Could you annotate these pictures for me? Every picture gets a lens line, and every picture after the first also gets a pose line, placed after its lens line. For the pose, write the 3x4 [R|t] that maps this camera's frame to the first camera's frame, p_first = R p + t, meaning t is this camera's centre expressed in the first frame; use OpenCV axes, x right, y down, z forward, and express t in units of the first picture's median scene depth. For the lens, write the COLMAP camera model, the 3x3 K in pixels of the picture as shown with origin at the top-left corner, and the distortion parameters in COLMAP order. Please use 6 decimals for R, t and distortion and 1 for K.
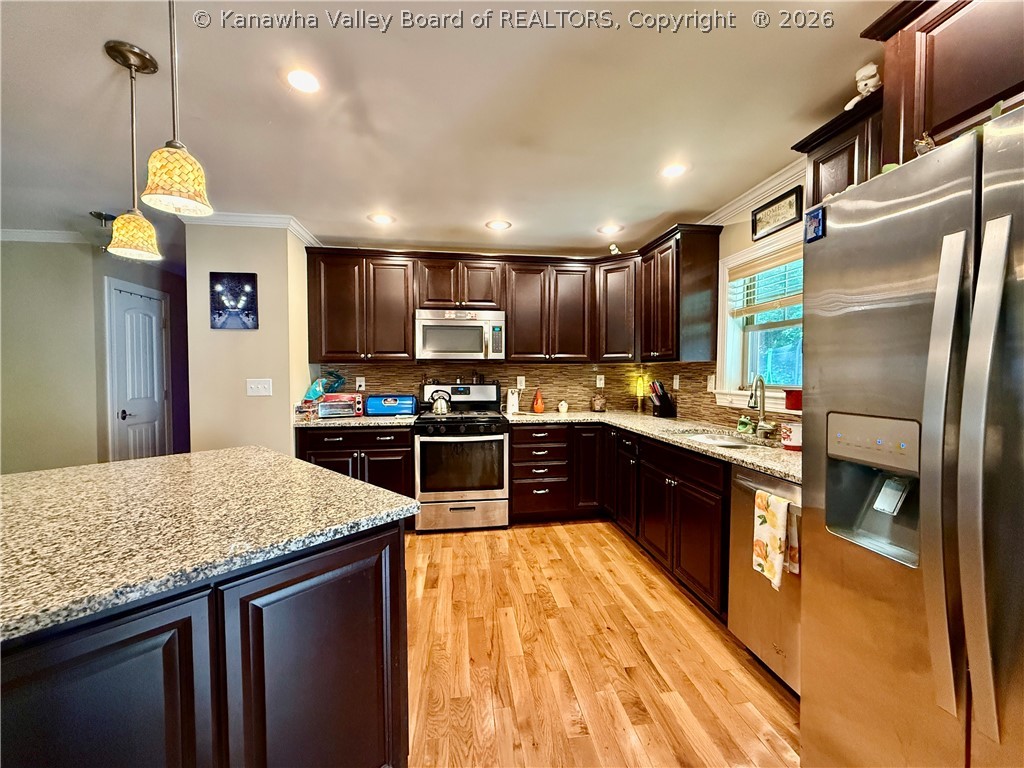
lens RADIAL K [[406.5, 0, 509.4], [0, 406.5, 385.7], [0, 0, 1]] dist [-0.001772, 0.000483]
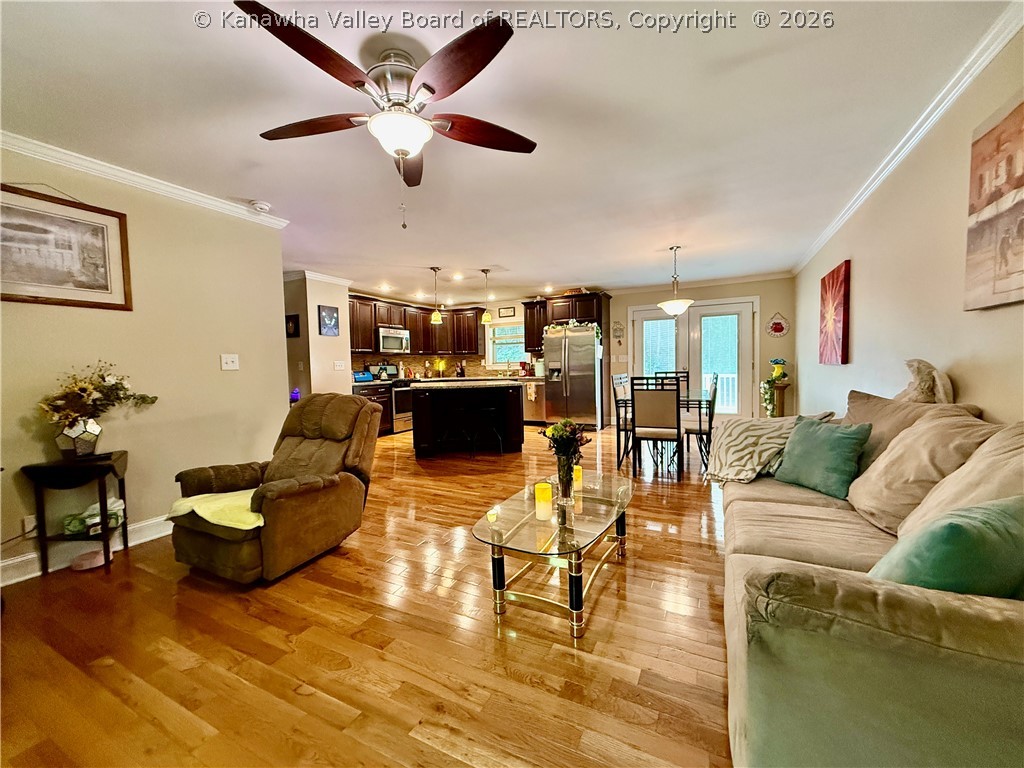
lens RADIAL K [[406.5, 0, 509.8], [0, 406.5, 382.9], [0, 0, 1]] dist [-0.001772, 0.000483]
pose [[0.564034, -0.047321, 0.824395, -1.764811], [0.042809, 0.998690, 0.028037, 0.065825], [-0.824641, 0.019477, 0.565321, -0.771649]]
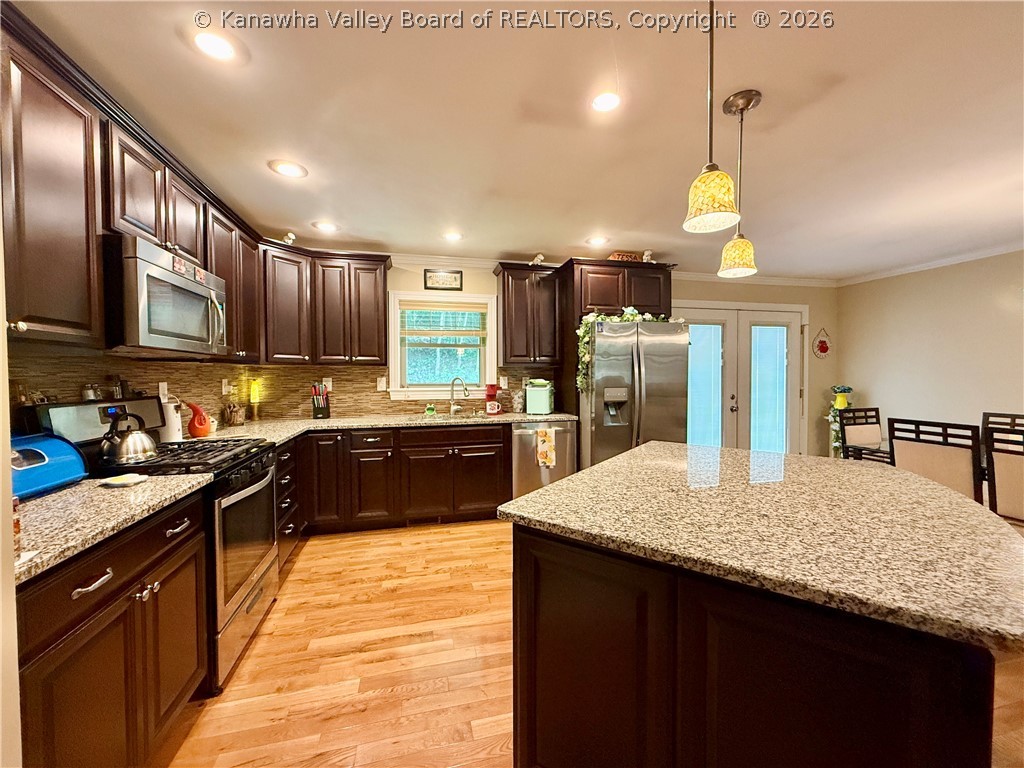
lens RADIAL K [[406.5, 0, 510.9], [0, 406.5, 382.8], [0, 0, 1]] dist [-0.001772, 0.000483]
pose [[-0.107604, -0.019255, 0.994007, -0.823517], [0.030477, 0.999279, 0.022657, -0.026601], [-0.993727, 0.032732, -0.106939, 0.731201]]
